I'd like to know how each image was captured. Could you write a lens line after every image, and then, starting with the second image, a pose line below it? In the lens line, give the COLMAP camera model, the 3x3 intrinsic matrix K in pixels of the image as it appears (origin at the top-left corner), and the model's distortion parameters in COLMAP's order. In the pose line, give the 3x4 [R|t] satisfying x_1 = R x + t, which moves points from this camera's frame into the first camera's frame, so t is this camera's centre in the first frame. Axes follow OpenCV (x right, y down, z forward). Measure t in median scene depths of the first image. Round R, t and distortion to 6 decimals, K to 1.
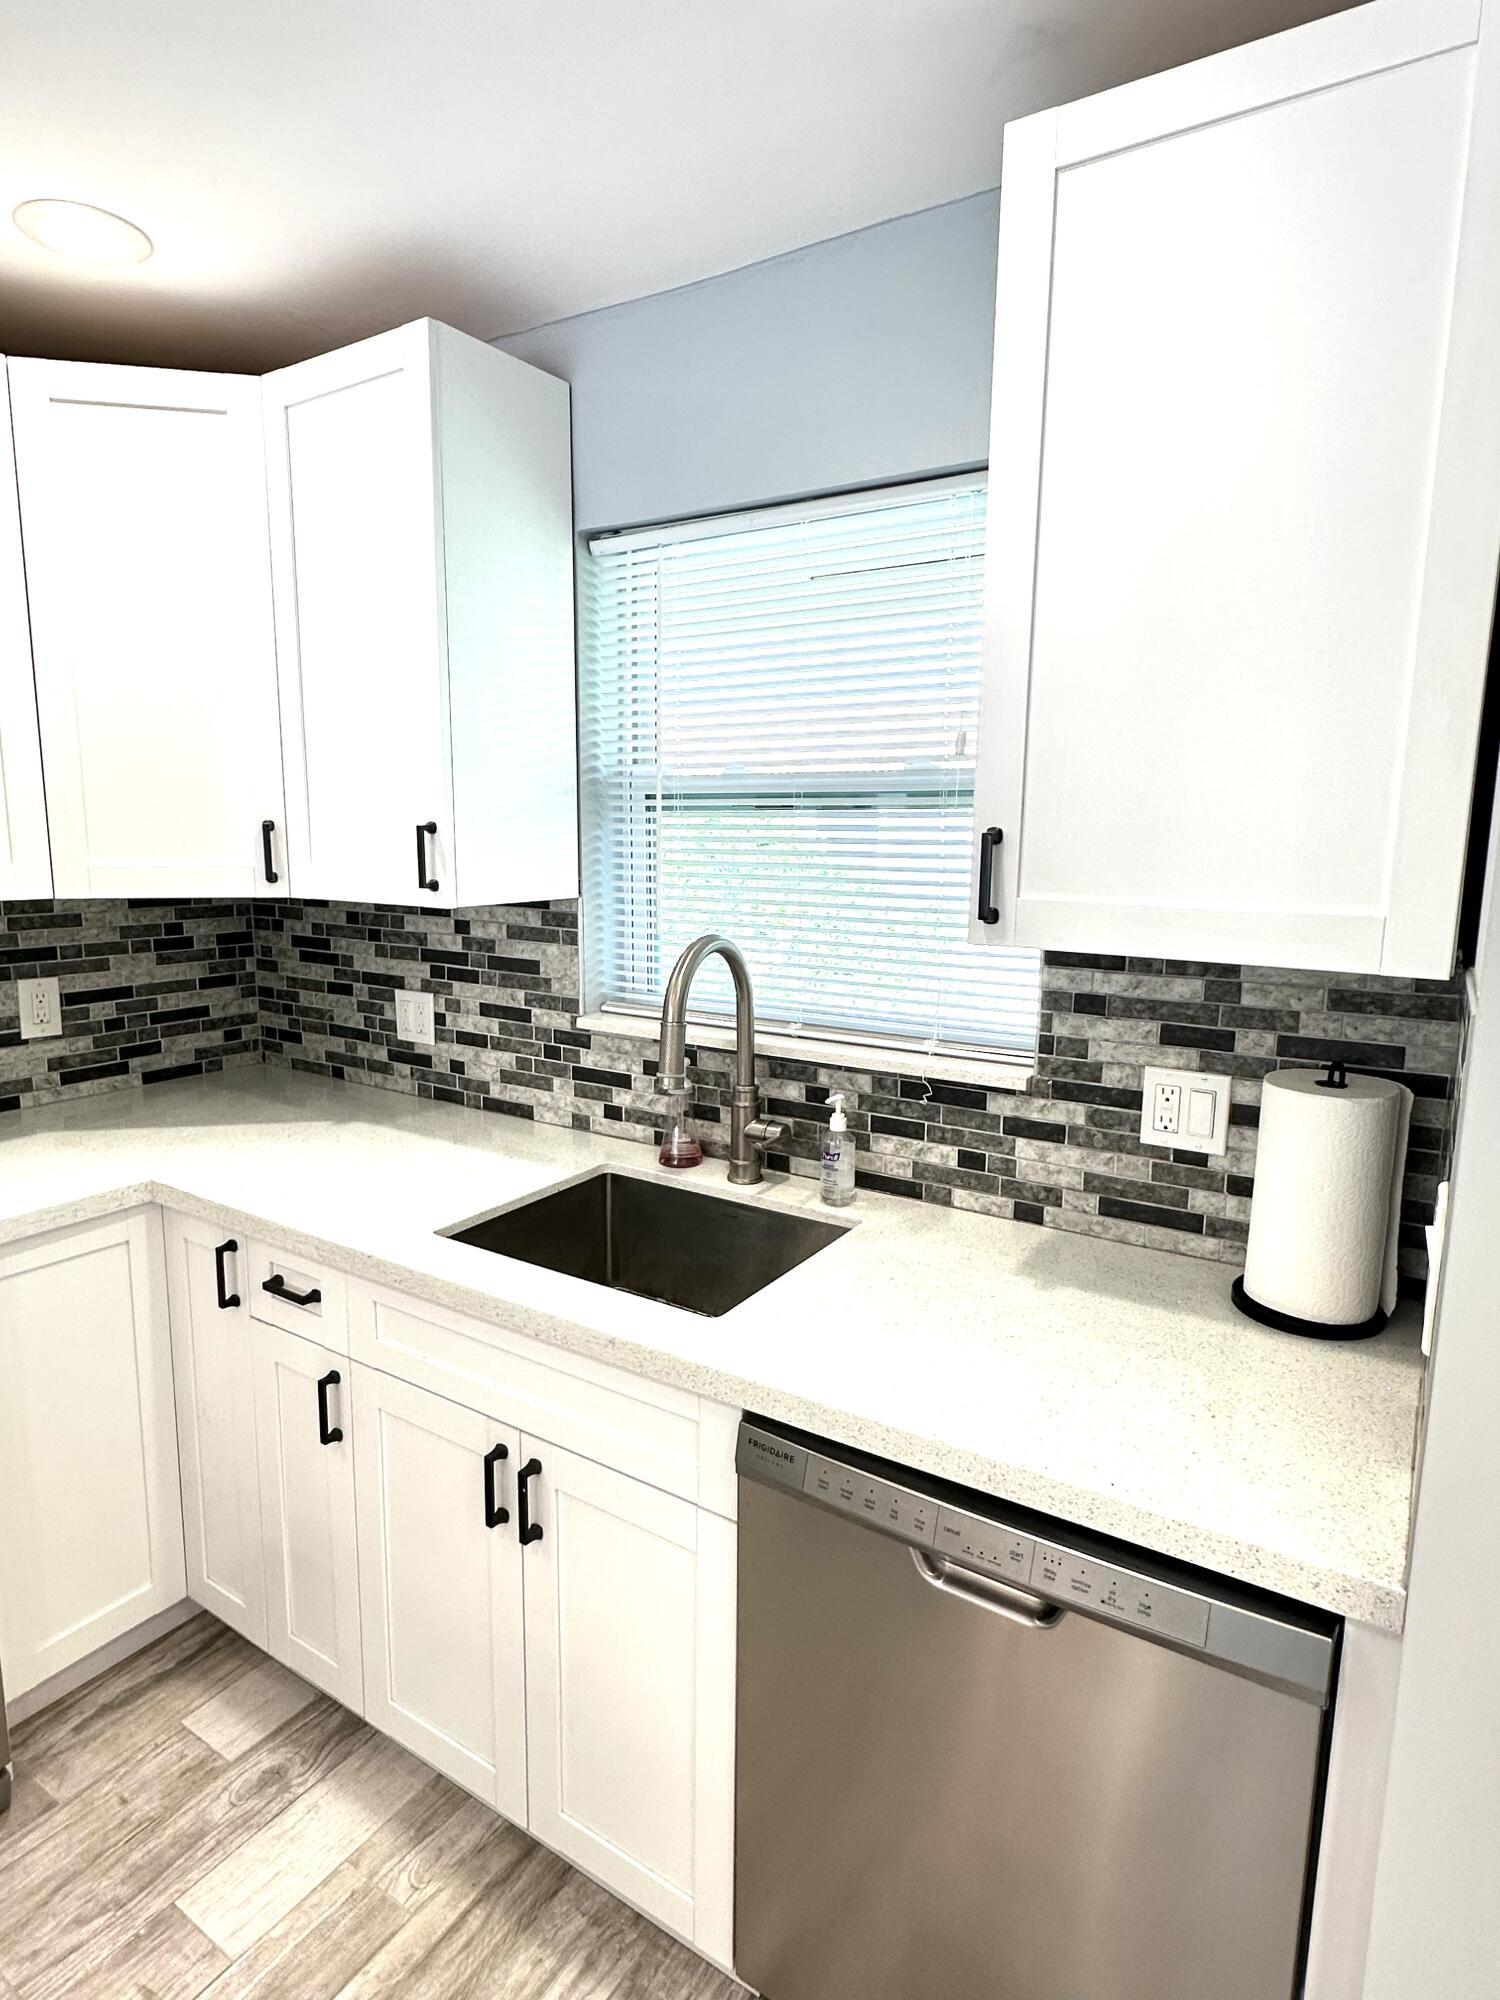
lens RADIAL K [[1112.3, 0, 740.7], [0, 1112.3, 1004.3], [0, 0, 1]] dist [-0.000037, 0.000694]
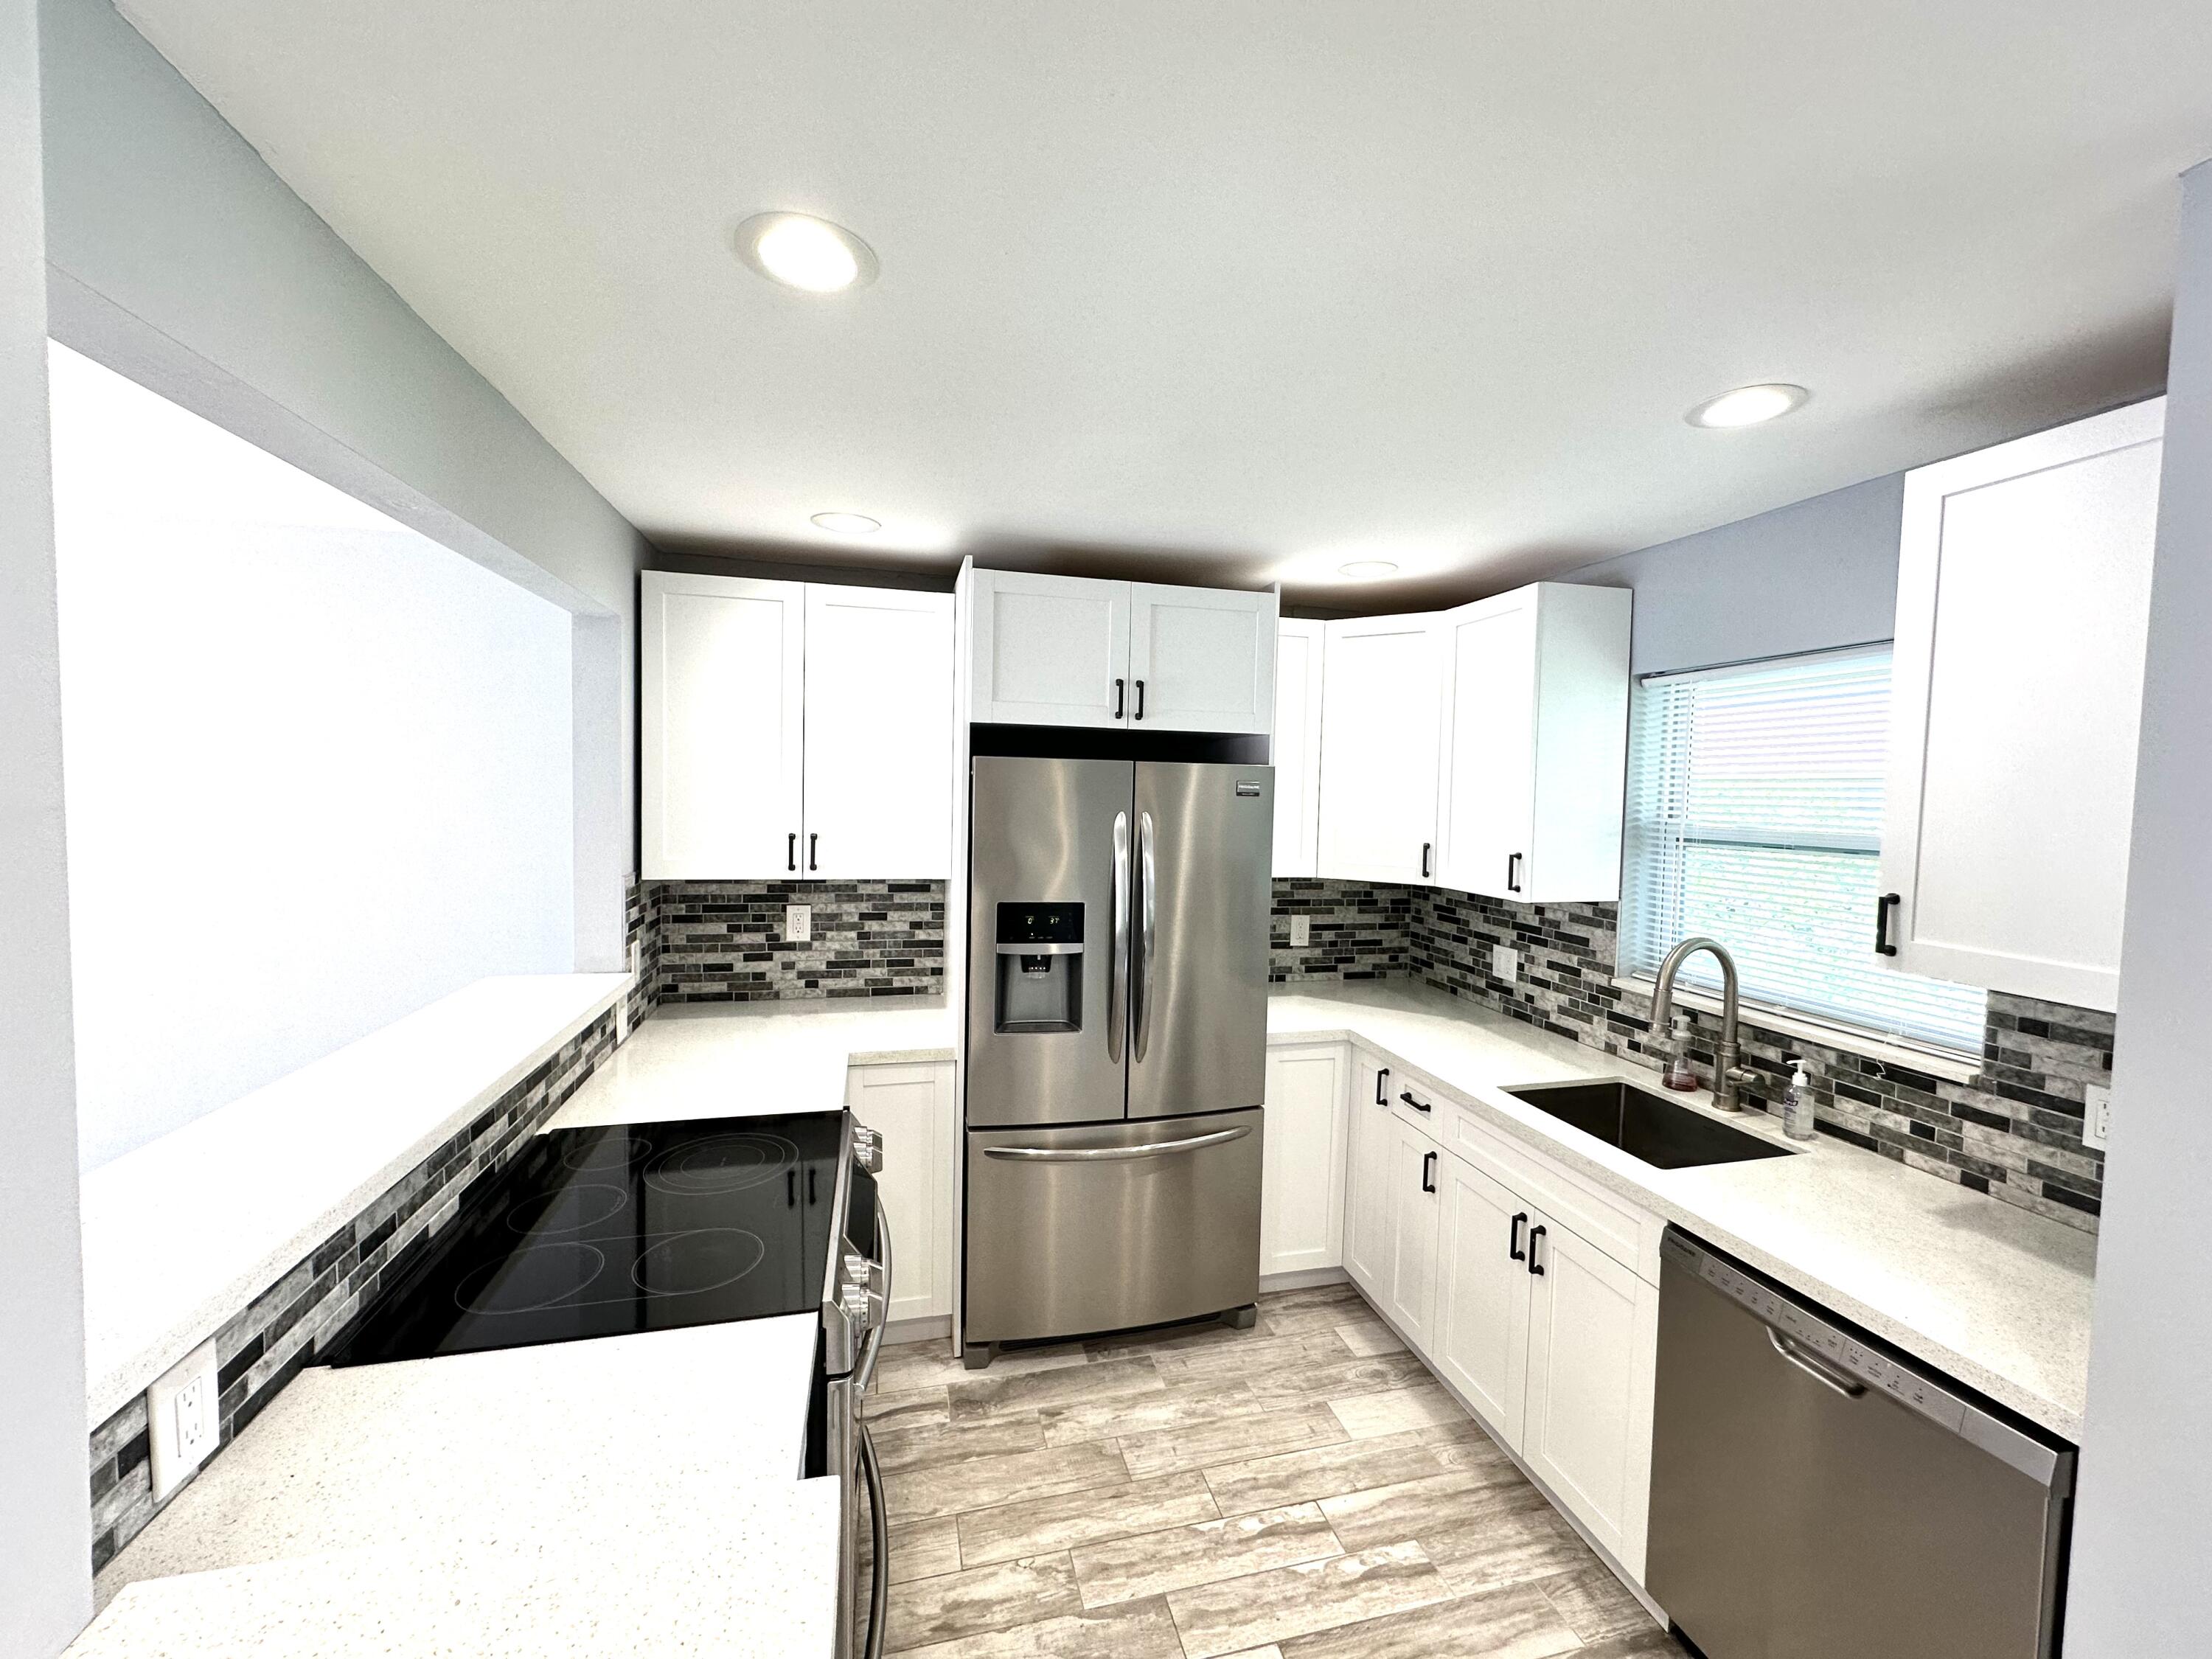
lens RADIAL K [[883.0, 0, 1103.5], [0, 883.0, 827.9], [0, 0, 1]] dist [-0.001370, -0.000469]
pose [[0.734693, 0.038540, -0.677304, 0.184985], [-0.124381, 0.989114, -0.078637, -0.012811], [0.666900, 0.142018, 0.731488, -0.467556]]
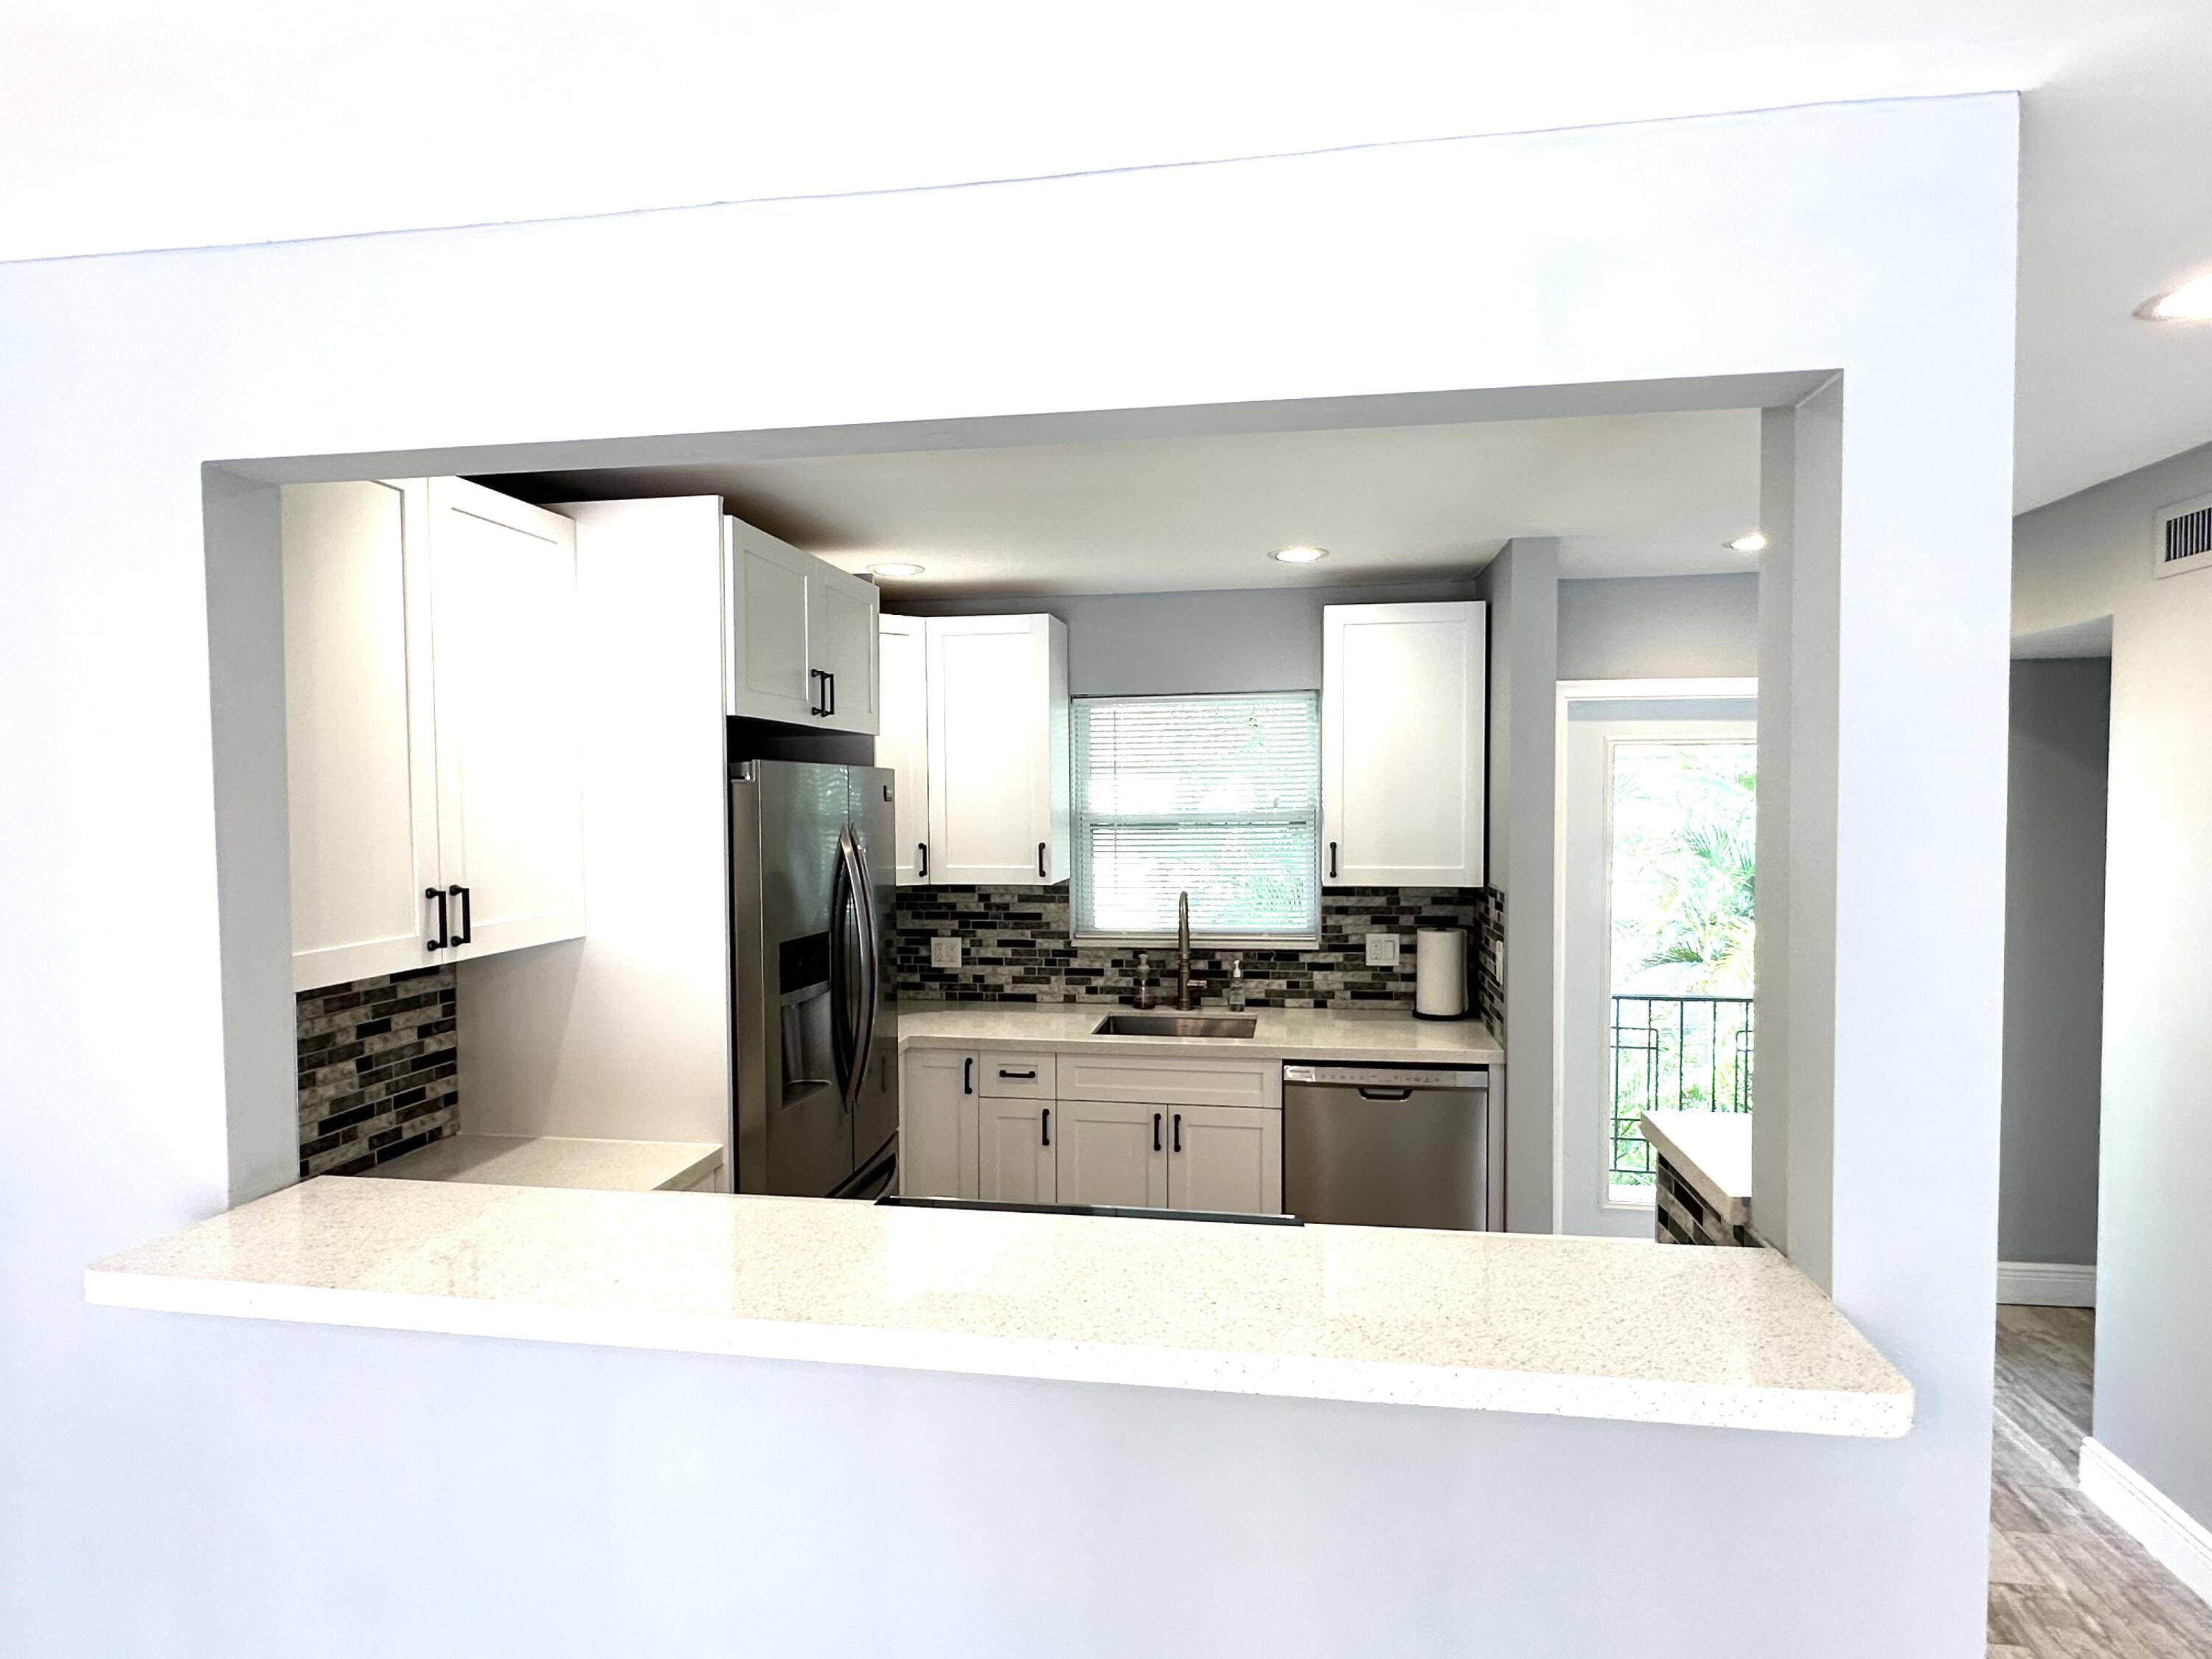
lens RADIAL K [[1230.2, 0, 1123.9], [0, 1230.2, 847.7], [0, 0, 1]] dist [-0.000037, 0.000694]
pose [[0.910110, -0.033287, 0.413028, -1.105939], [0.081645, 0.991633, -0.099987, 0.084942], [-0.406245, 0.124721, 0.905213, -1.131309]]
